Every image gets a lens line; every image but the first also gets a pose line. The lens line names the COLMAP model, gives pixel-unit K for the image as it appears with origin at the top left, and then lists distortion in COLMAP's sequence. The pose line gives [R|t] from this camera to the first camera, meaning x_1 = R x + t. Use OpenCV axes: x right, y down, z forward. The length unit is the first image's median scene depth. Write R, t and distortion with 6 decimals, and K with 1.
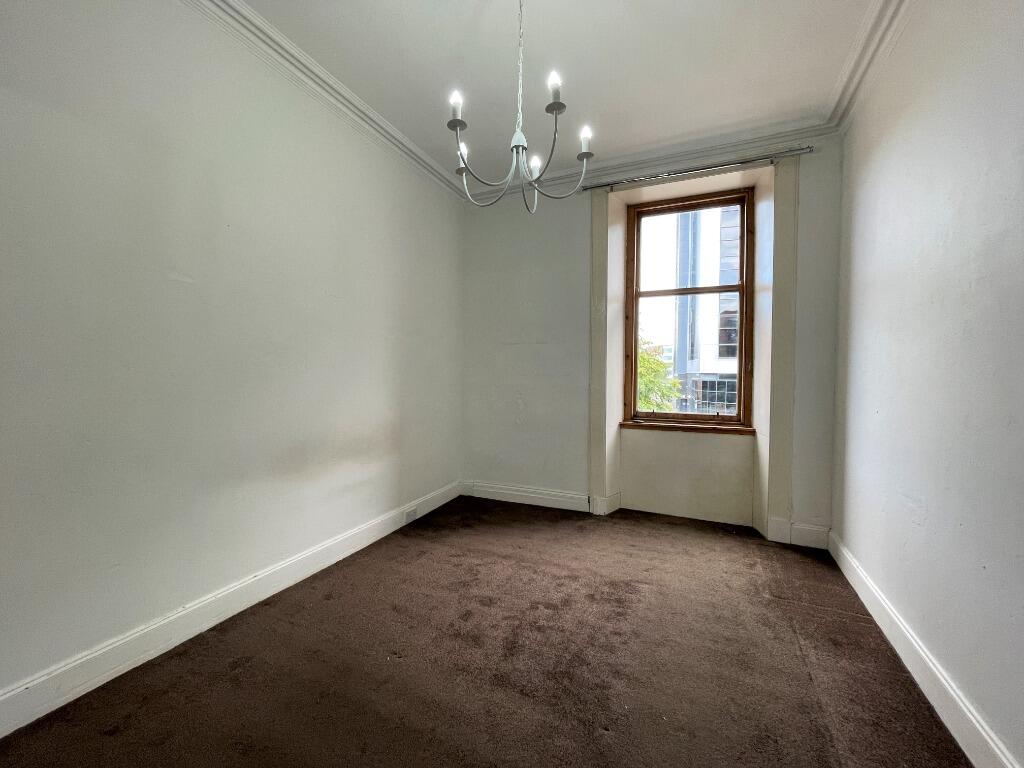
lens RADIAL K [[425.8, 0, 512.0], [0, 425.8, 384.0], [0, 0, 1]] dist [-0.002835, -0.000123]
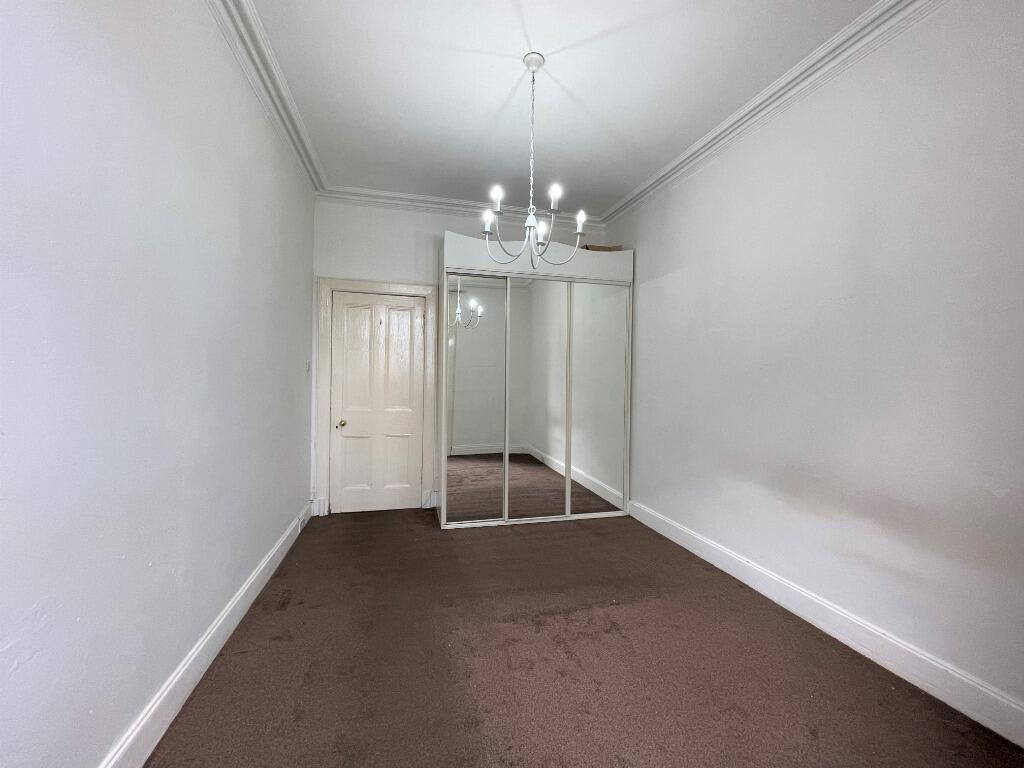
lens RADIAL K [[425.8, 0, 512.0], [0, 425.8, 384.0], [0, 0, 1]] dist [-0.002835, -0.000123]
pose [[-0.788787, -0.008336, -0.614611, 0.638968], [-0.032560, 0.999071, 0.028236, -0.059387], [0.613804, 0.042284, -0.788325, 1.459368]]
